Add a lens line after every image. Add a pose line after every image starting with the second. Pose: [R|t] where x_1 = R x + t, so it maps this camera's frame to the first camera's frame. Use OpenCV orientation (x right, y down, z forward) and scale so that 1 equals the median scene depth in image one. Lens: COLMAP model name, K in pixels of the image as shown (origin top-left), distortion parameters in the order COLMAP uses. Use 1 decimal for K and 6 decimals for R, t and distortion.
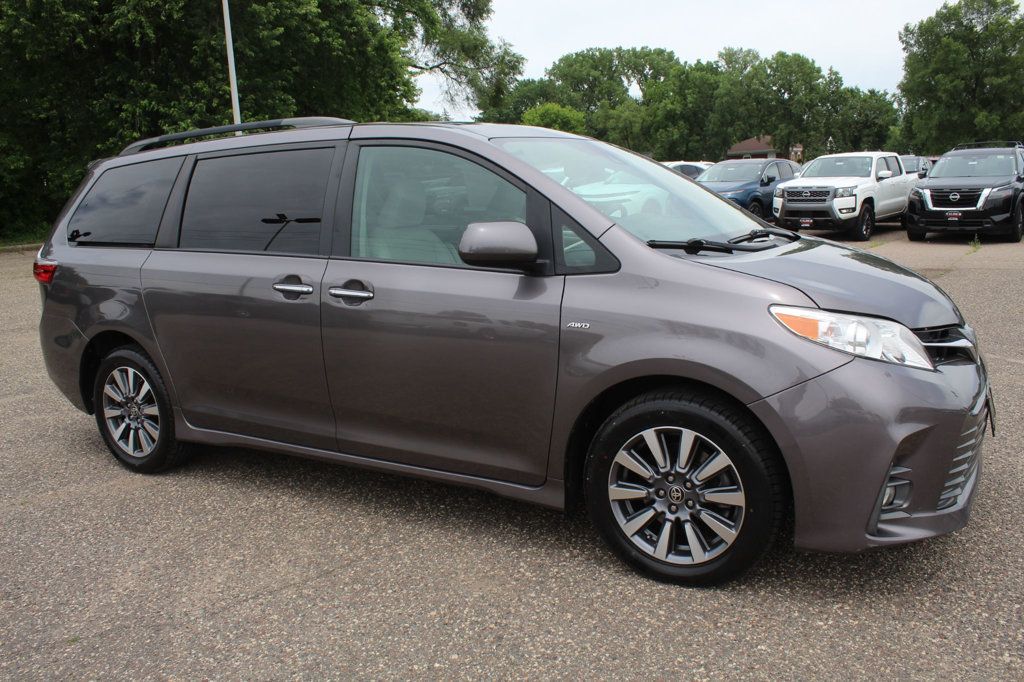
lens RADIAL K [[854.0, 0, 512.0], [0, 854.0, 341.0], [0, 0, 1]] dist [-0.177780, 0.163769]
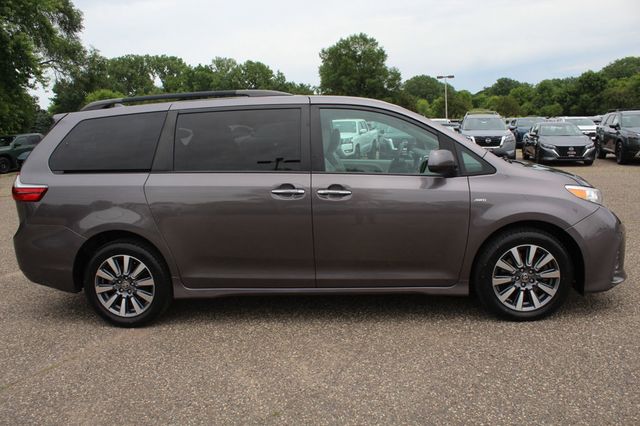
lens RADIAL K [[533.7, 0, 320.0], [0, 533.7, 213.0], [0, 0, 1]] dist [-0.177780, 0.163769]
pose [[0.901471, -0.059267, 0.428763, -0.528187], [0.079820, 0.996355, -0.030098, 0.012877], [-0.425417, 0.061356, 0.902915, 0.024466]]
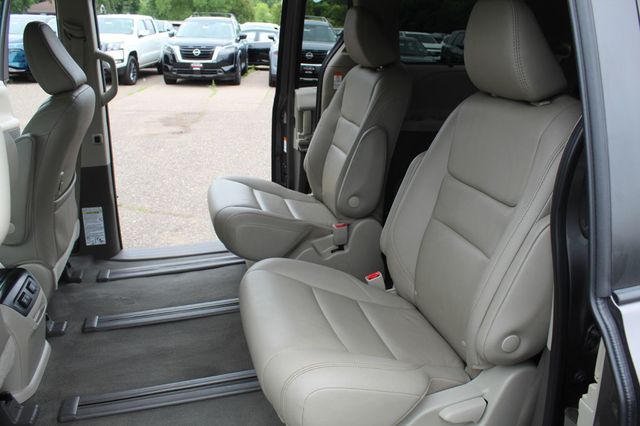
lens RADIAL K [[533.7, 0, 320.0], [0, 533.7, 213.0], [0, 0, 1]] dist [-0.177780, 0.163769]
pose [[0.737293, -0.150116, 0.658684, 0.288226], [0.054836, 0.985081, 0.163122, -0.148943], [-0.673344, -0.084149, 0.734525, 0.712721]]
